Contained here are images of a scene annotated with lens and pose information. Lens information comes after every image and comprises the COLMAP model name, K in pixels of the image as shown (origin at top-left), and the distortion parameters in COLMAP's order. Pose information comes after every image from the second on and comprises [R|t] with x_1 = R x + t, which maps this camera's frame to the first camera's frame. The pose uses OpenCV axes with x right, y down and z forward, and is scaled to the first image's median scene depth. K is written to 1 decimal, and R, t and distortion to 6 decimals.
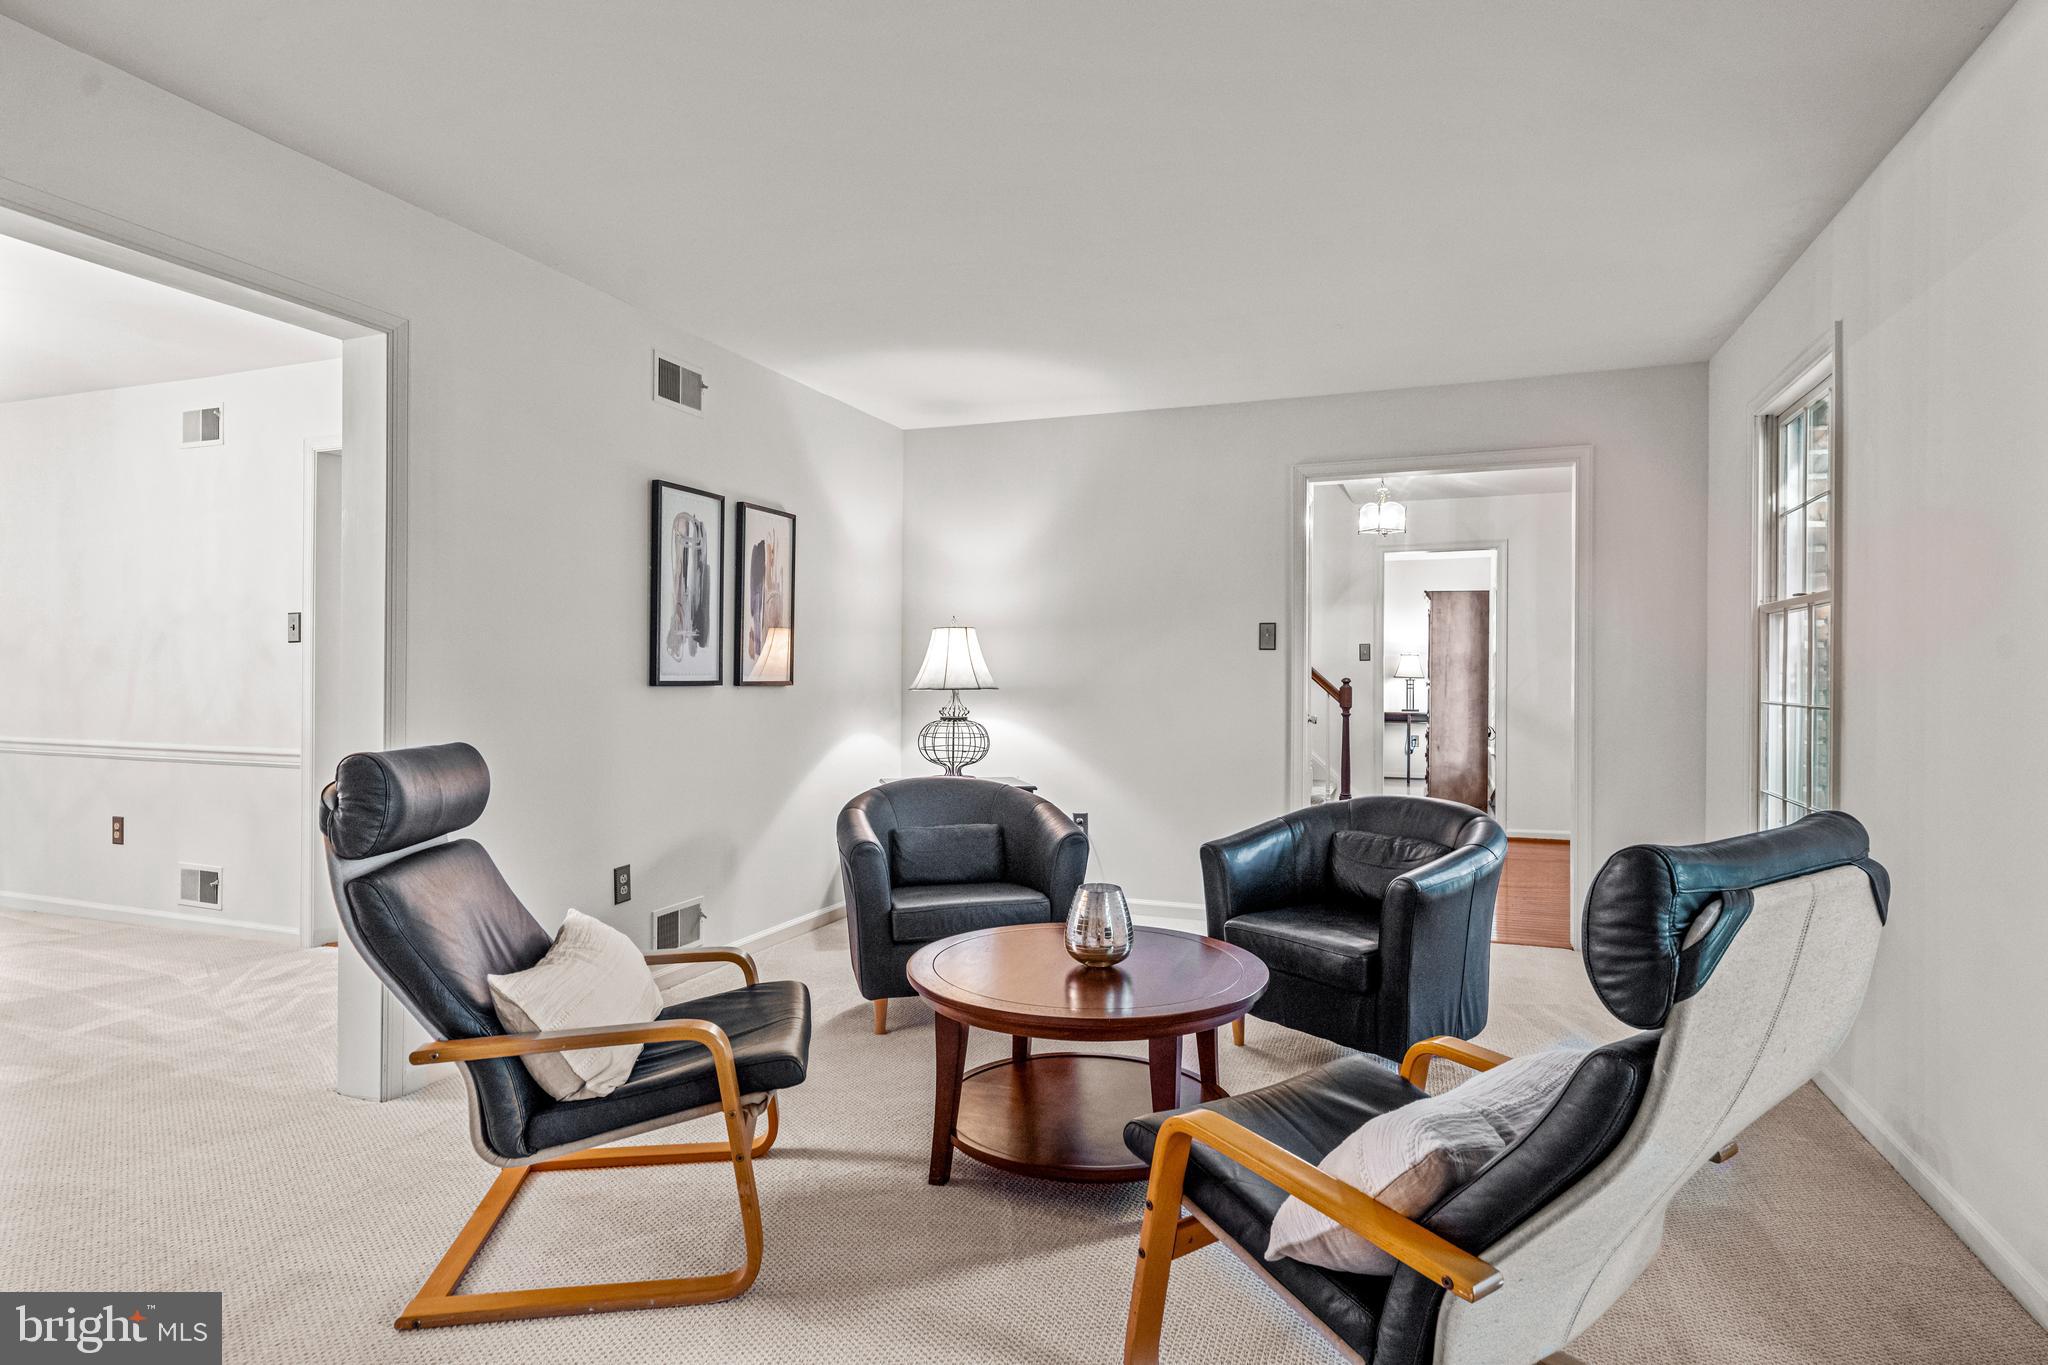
lens RADIAL K [[1076.6, 0, 1037.0], [0, 1076.6, 675.3], [0, 0, 1]] dist [-0.003961, 0.000986]
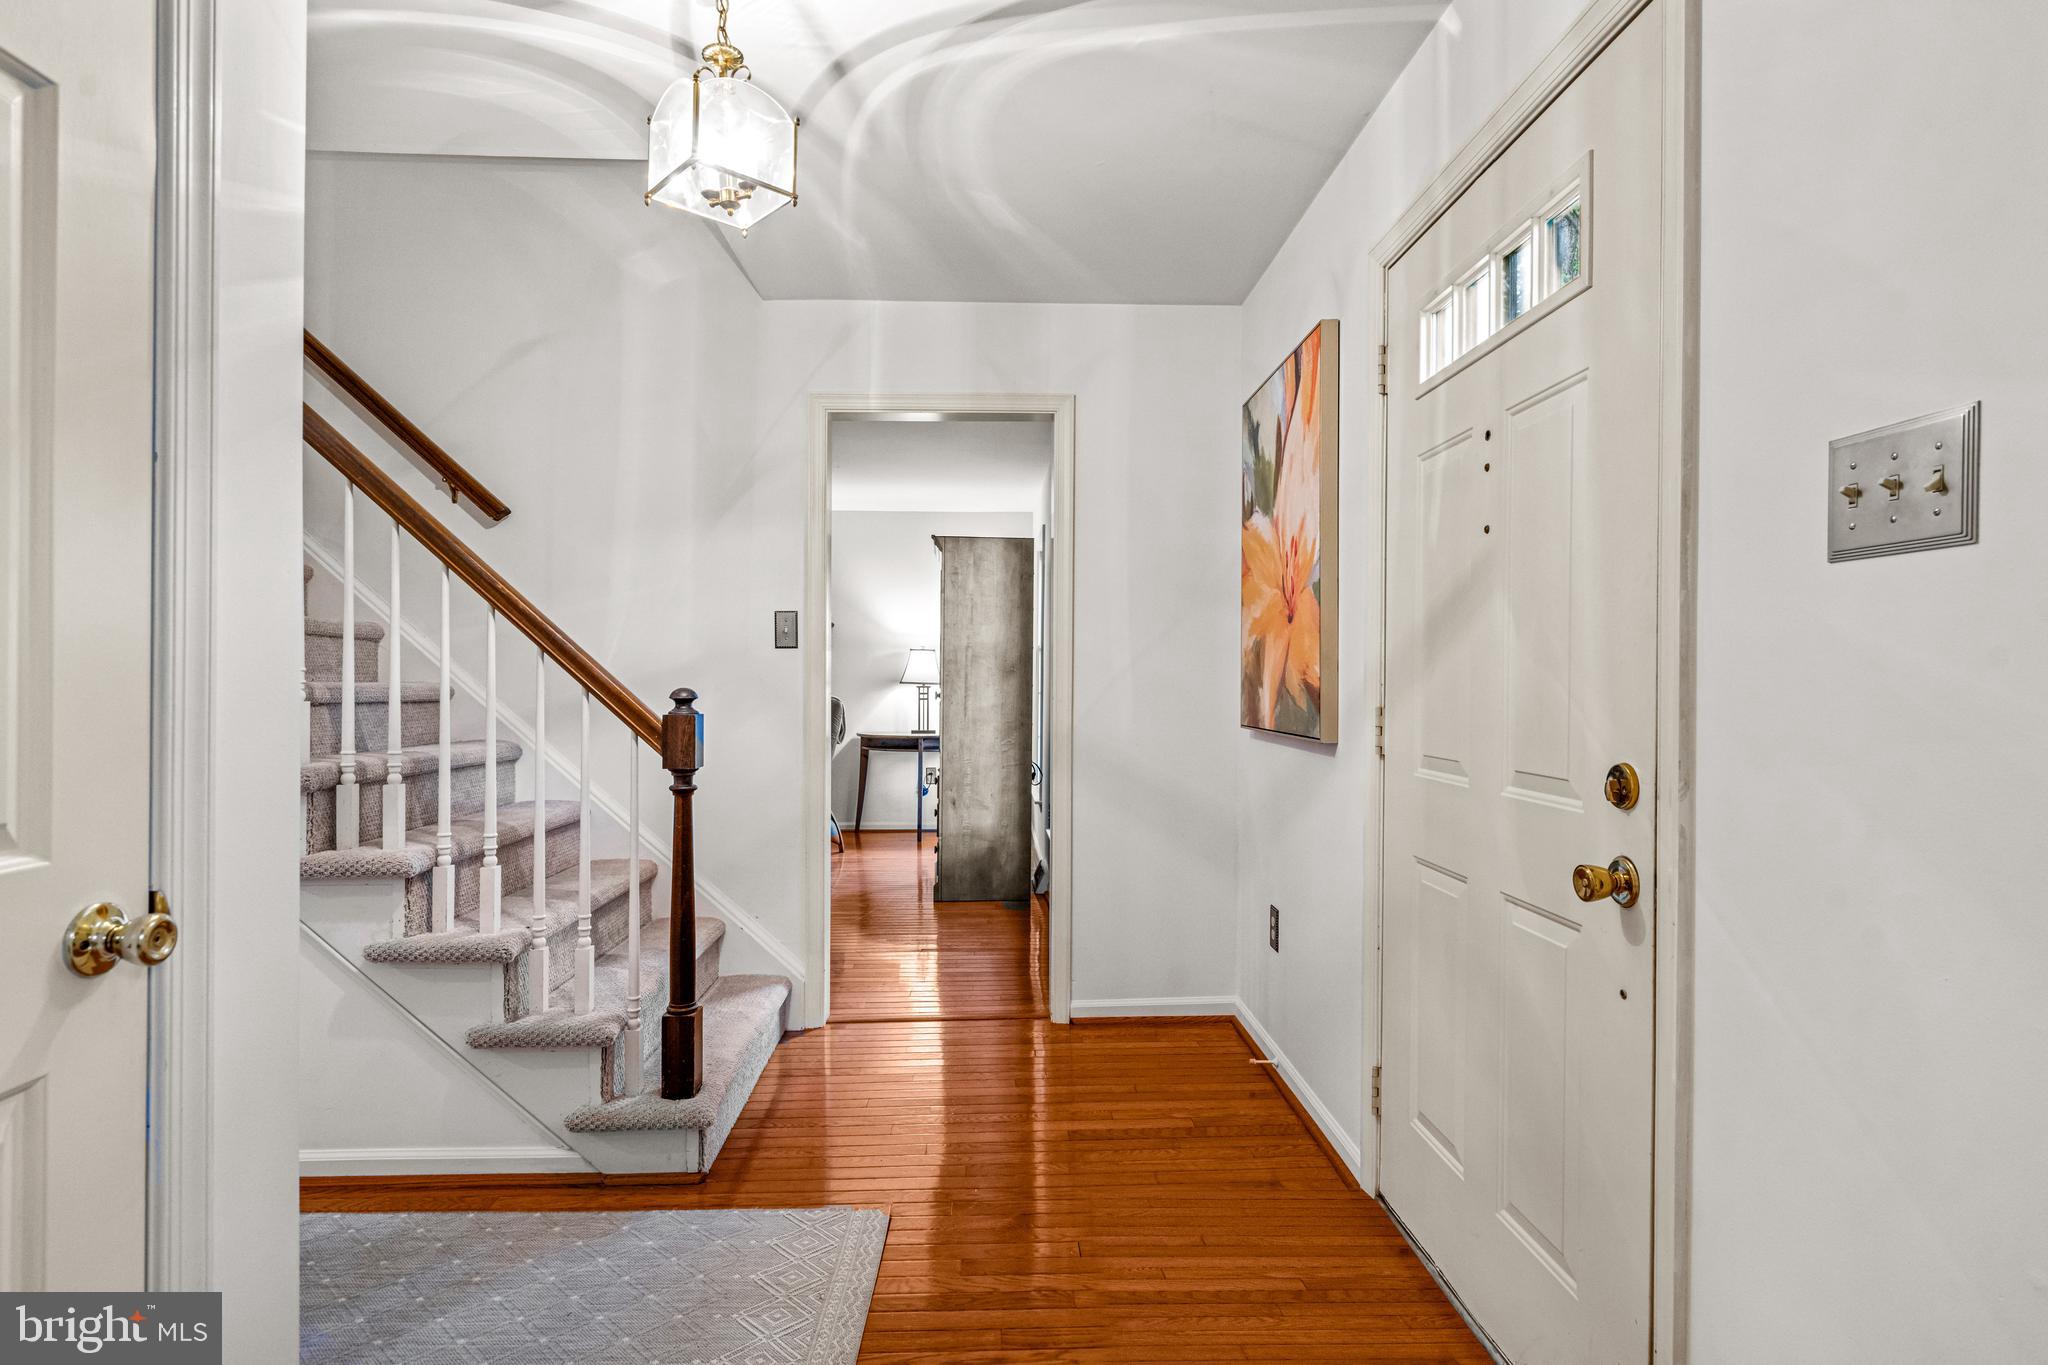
lens RADIAL K [[1056.1, 0, 1024.9], [0, 1056.1, 681.8], [0, 0, 1]] dist [-0.000073, 0.000012]
pose [[0.920312, 0.001247, 0.391184, 0.183305], [-0.001986, 0.999997, 0.001483, -0.000222], [-0.391180, -0.002142, 0.920311, 0.454303]]
